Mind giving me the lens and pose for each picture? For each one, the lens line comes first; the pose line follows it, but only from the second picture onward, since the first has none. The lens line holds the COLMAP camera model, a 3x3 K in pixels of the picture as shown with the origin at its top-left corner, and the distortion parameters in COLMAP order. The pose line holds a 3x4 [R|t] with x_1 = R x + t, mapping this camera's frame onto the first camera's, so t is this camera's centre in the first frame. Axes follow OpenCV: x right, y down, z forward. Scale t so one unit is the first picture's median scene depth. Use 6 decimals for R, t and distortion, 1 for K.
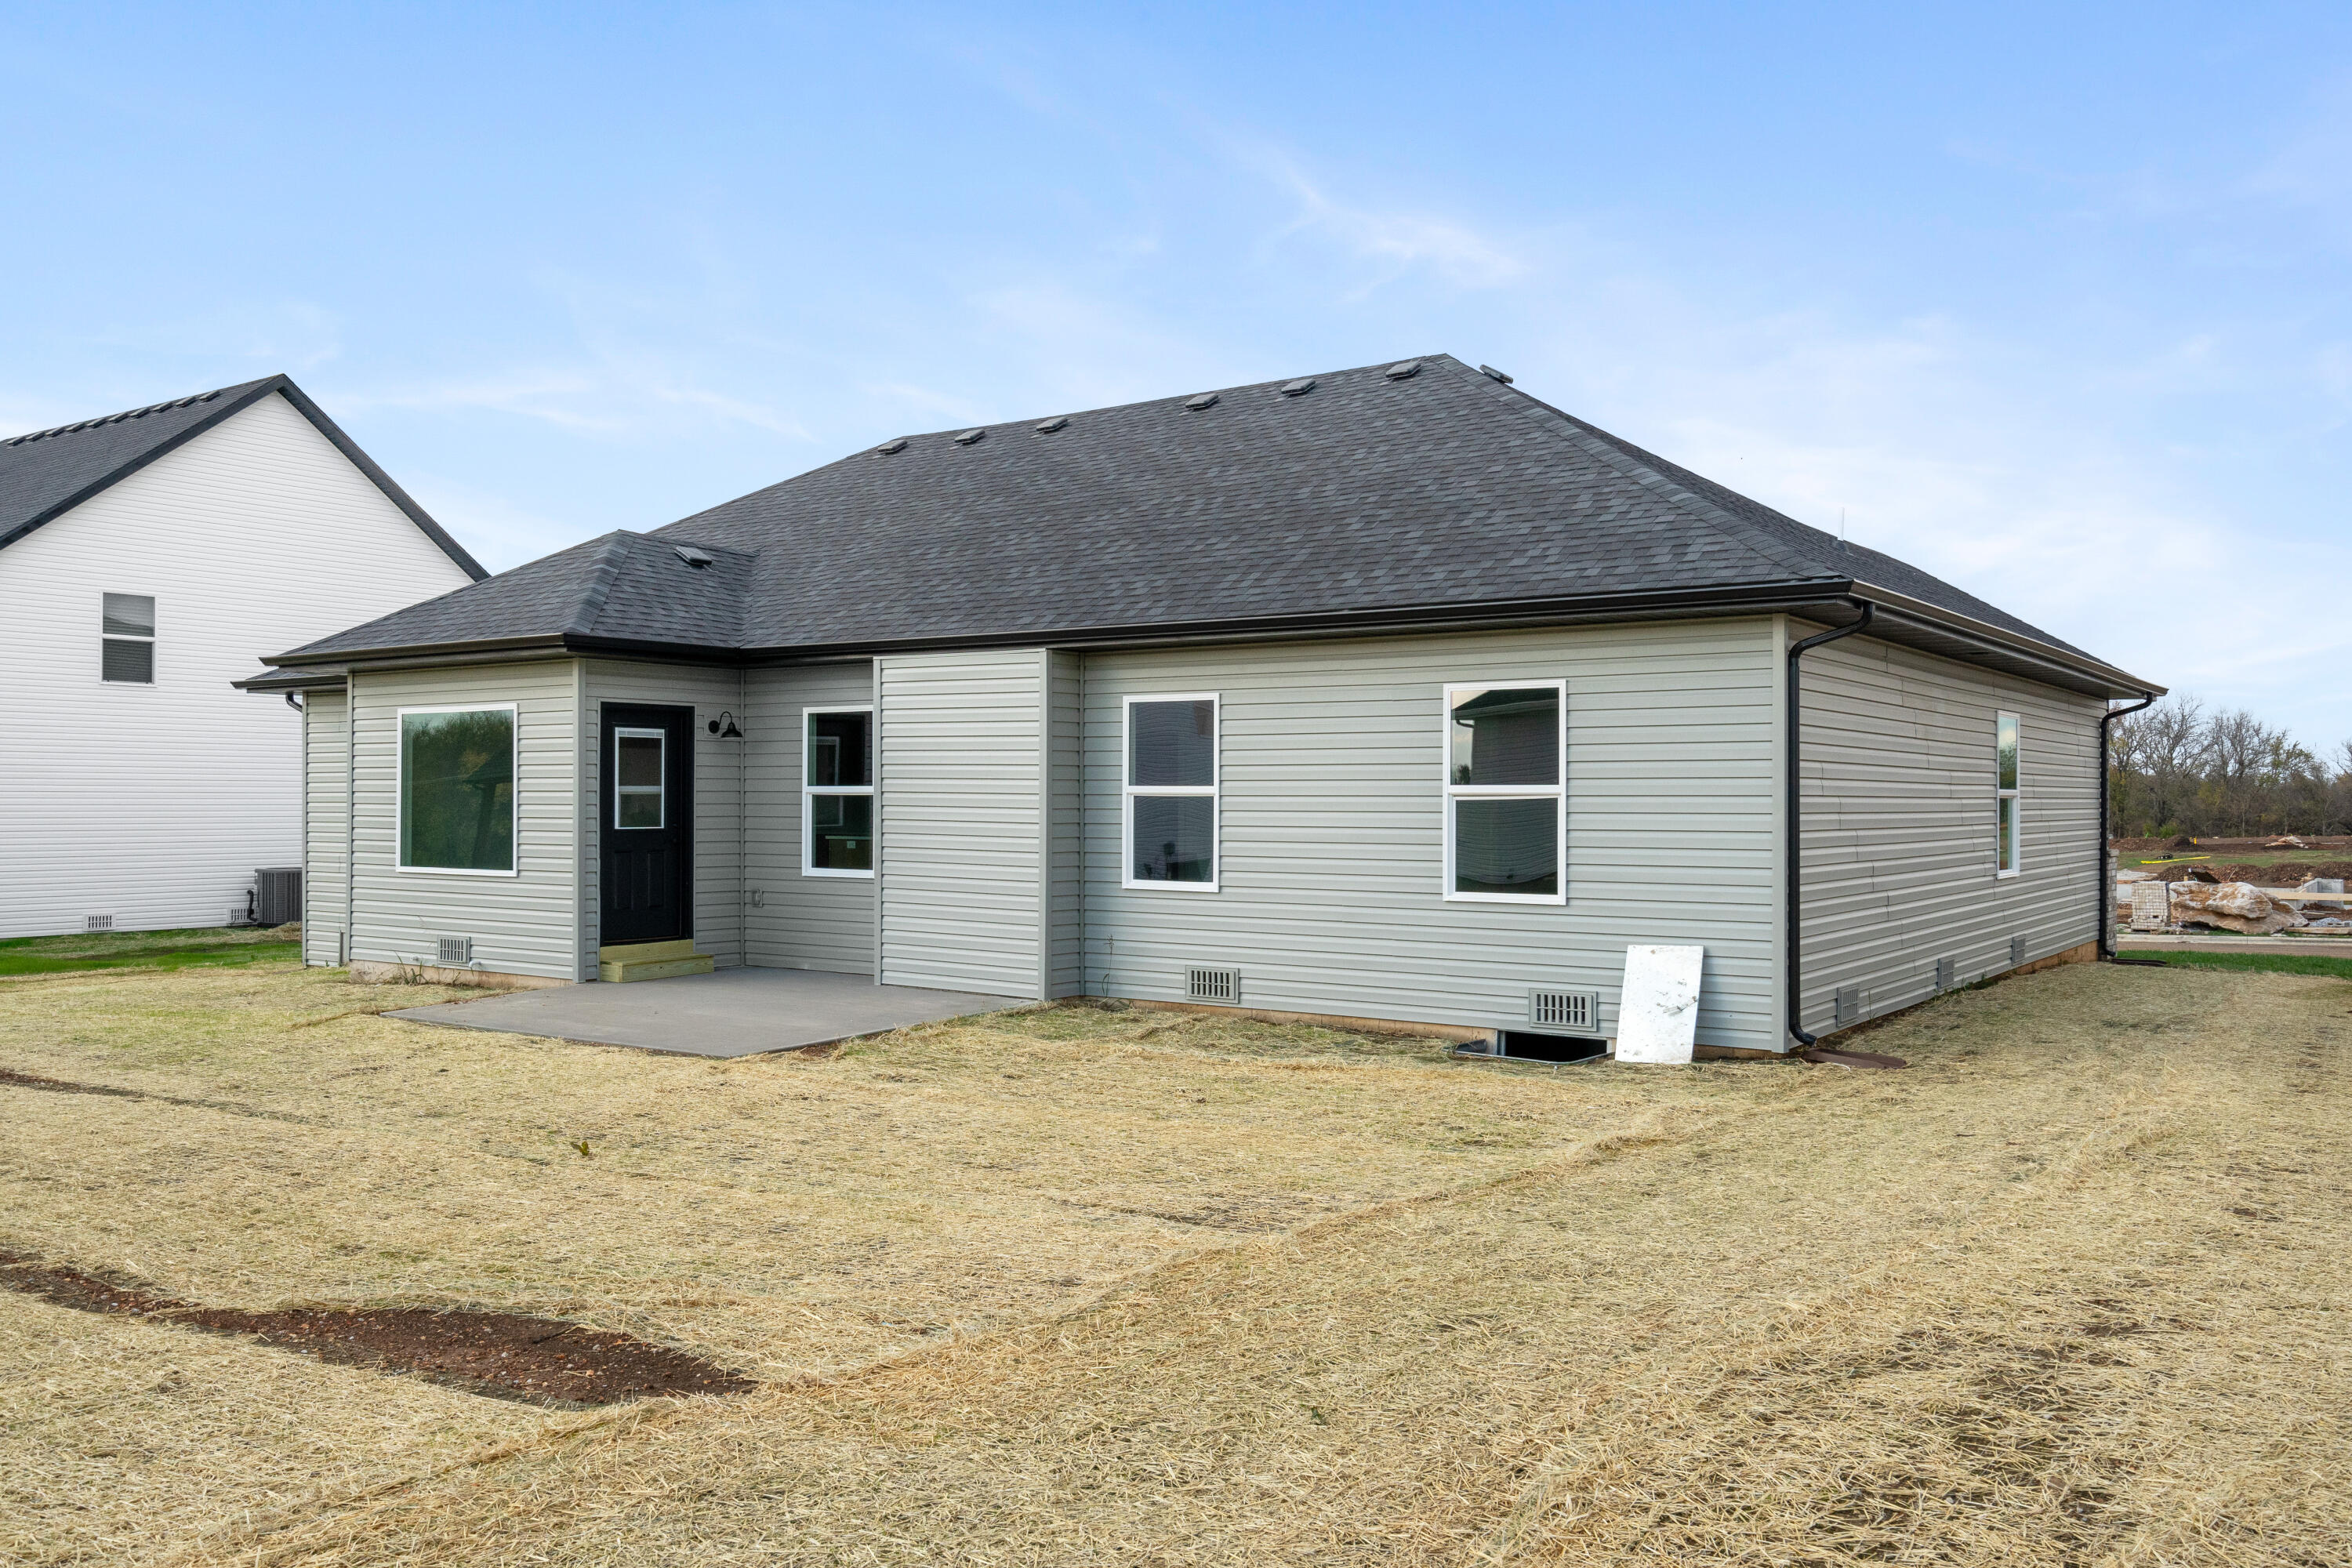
lens RADIAL K [[1855.3, 0, 1087.0], [0, 1855.3, 790.2], [0, 0, 1]] dist [0.004841, 0.003764]
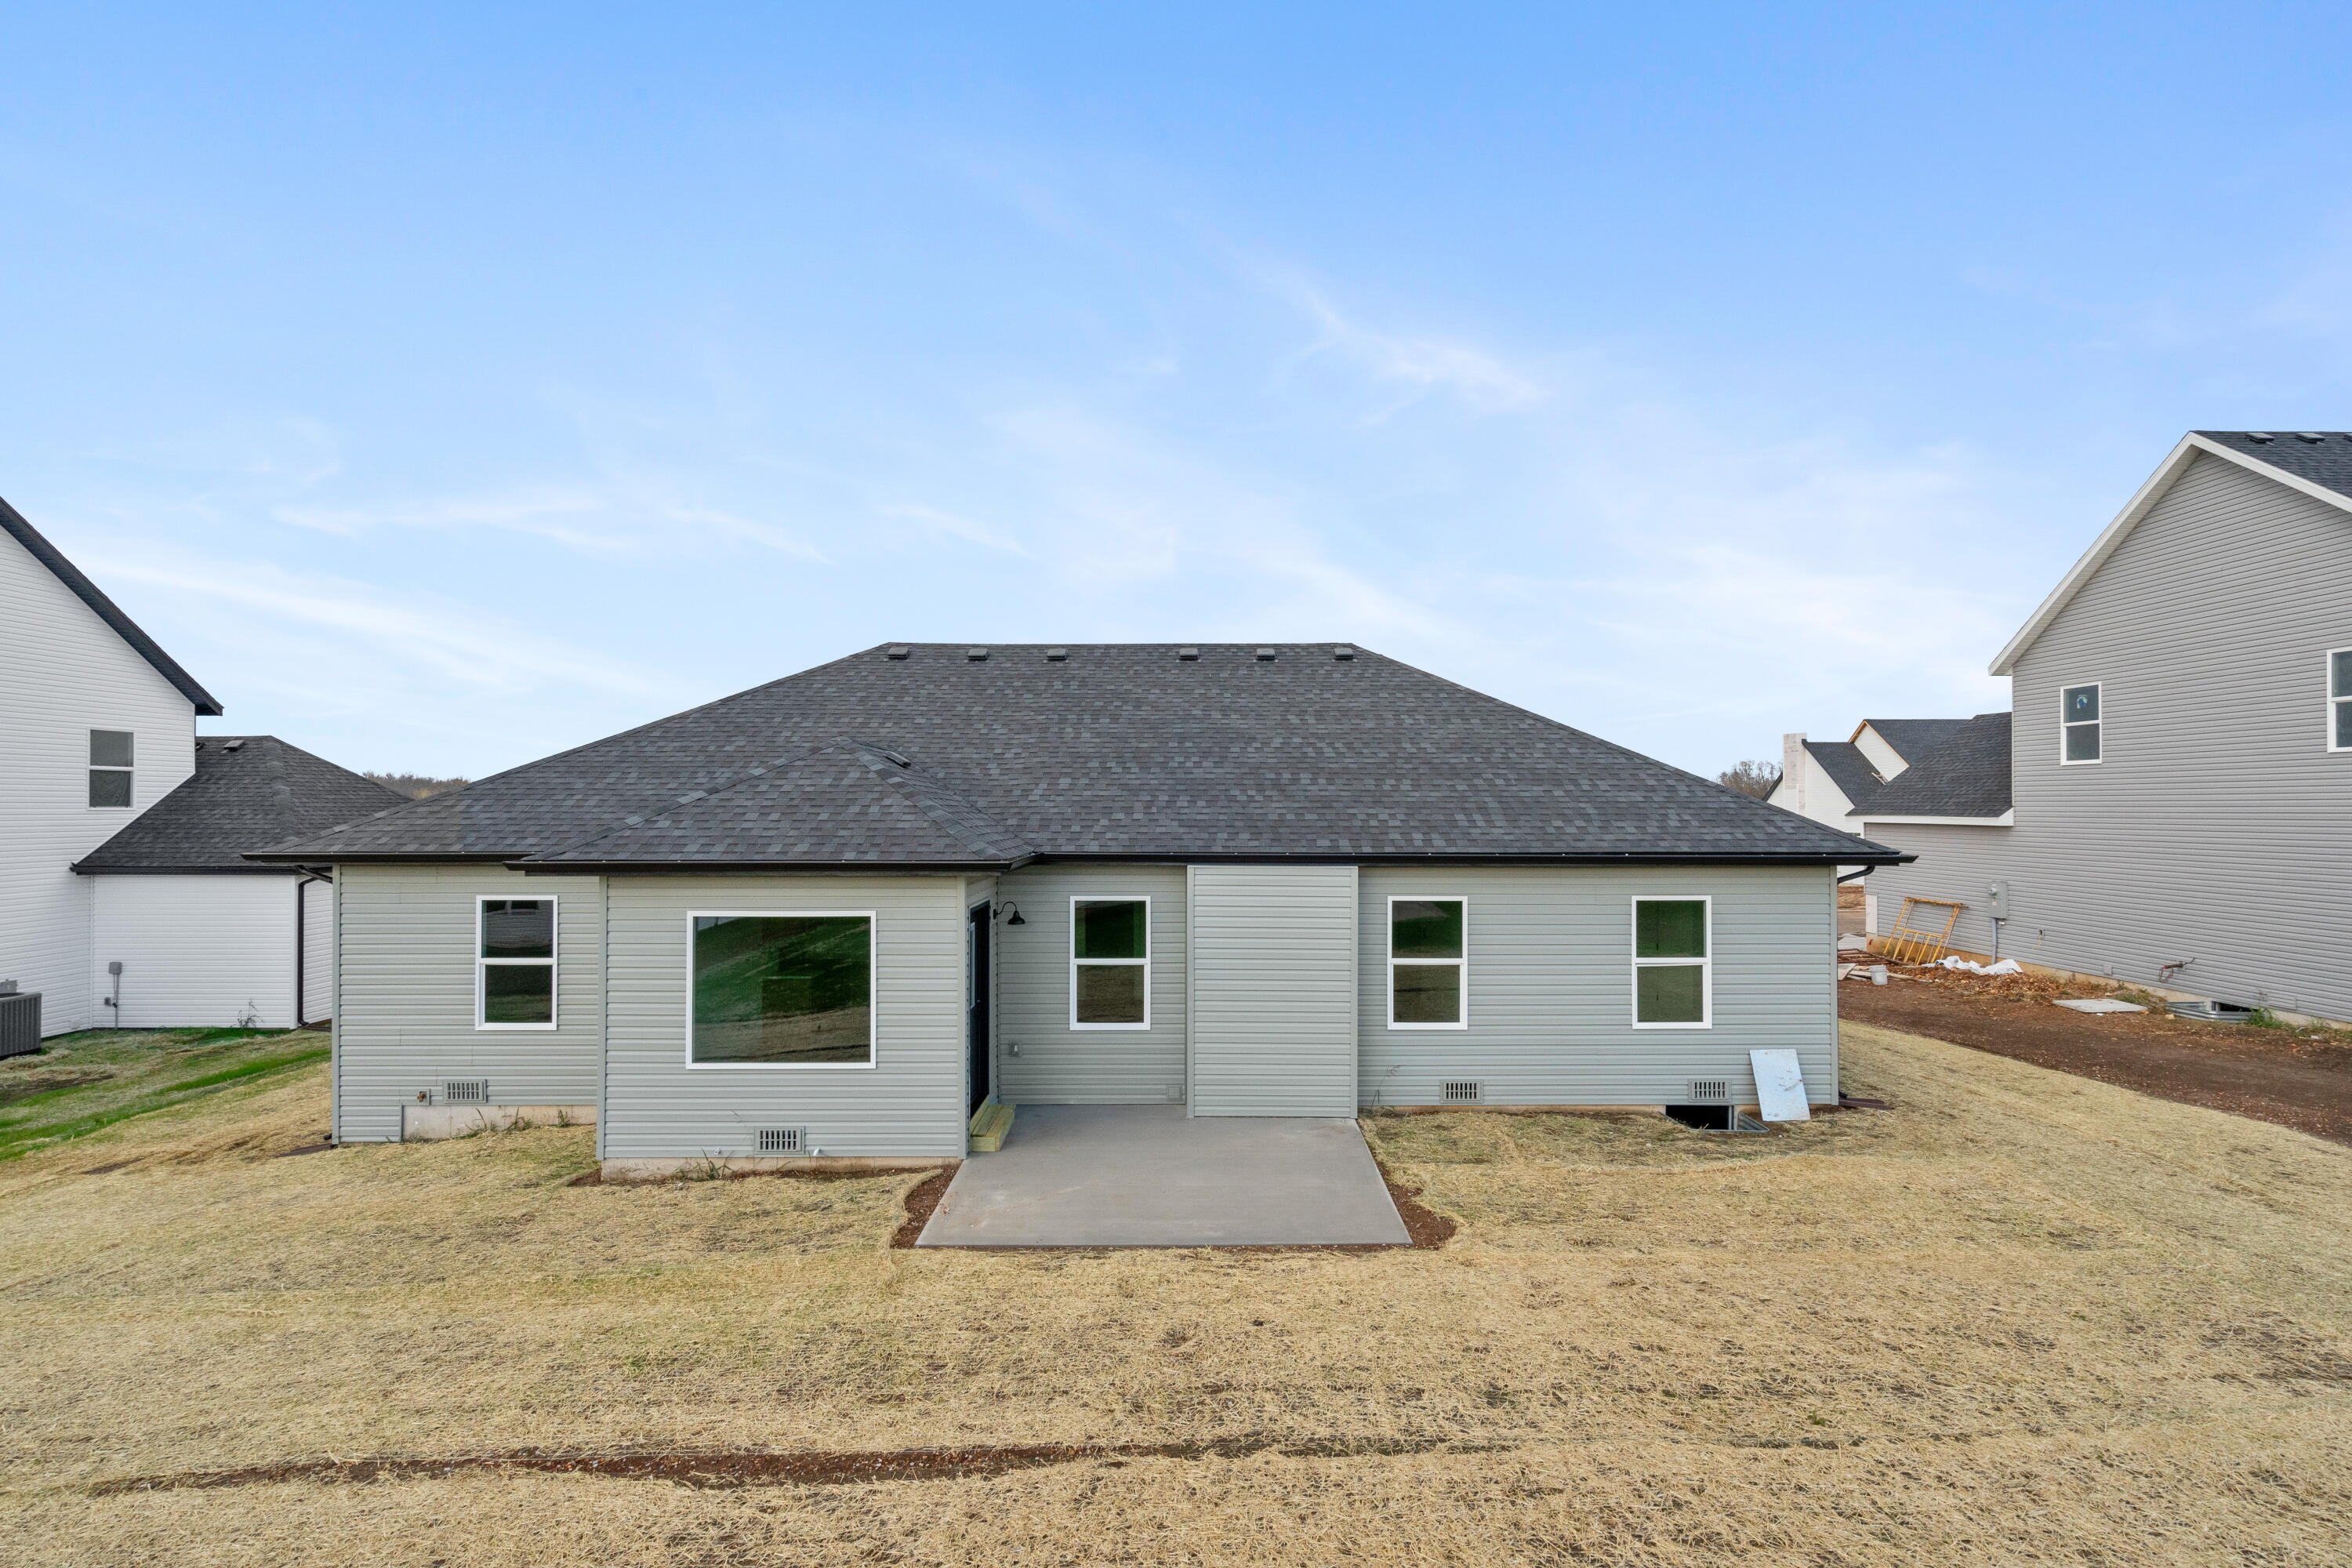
lens RADIAL K [[1101.9, 0, 1207.2], [0, 1101.9, 811.3], [0, 0, 1]] dist [-0.000357, -0.000090]
pose [[0.797383, -0.004620, 0.603456, -0.553794], [0.002182, 0.999986, 0.004772, -0.110108], [-0.603470, -0.002488, 0.797382, 0.368359]]
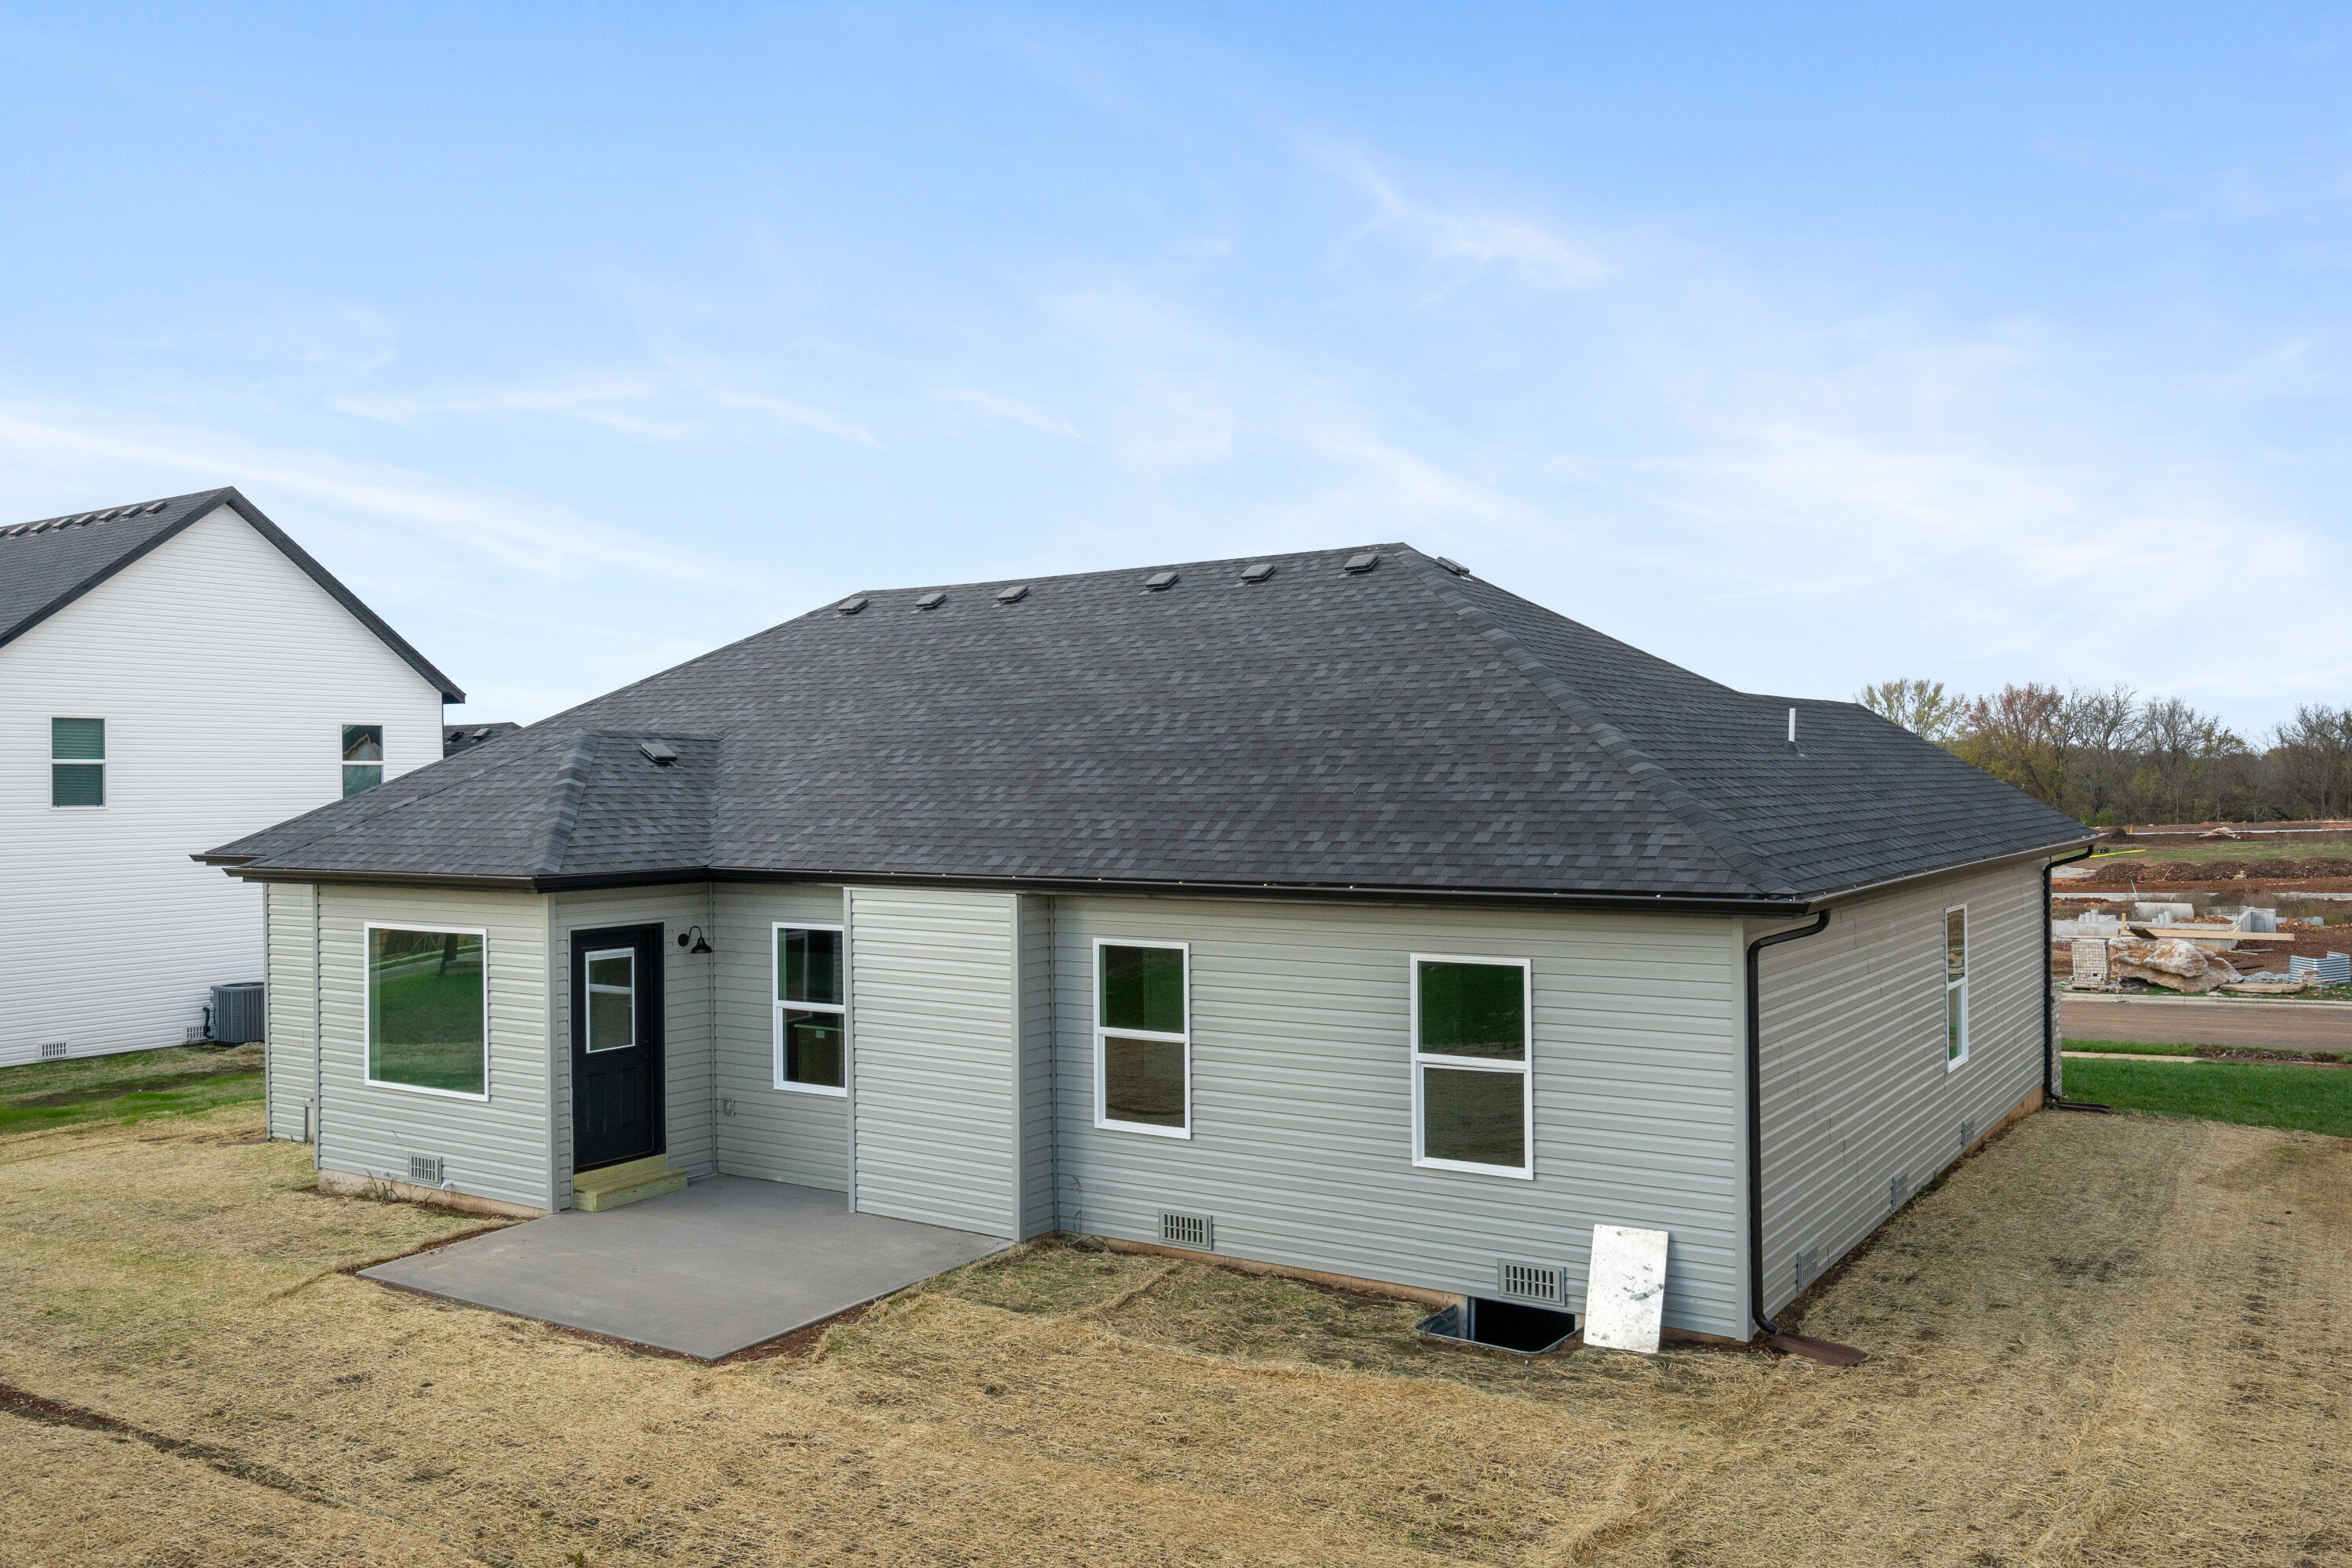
lens RADIAL K [[1855.3, 0, 1087.0], [0, 1855.3, 790.2], [0, 0, 1]] dist [0.004841, 0.003764]
pose [[0.999568, -0.013571, 0.026056, -0.008297], [0.013457, 0.999899, 0.004548, -0.123830], [-0.026115, -0.004196, 0.999650, -0.009599]]
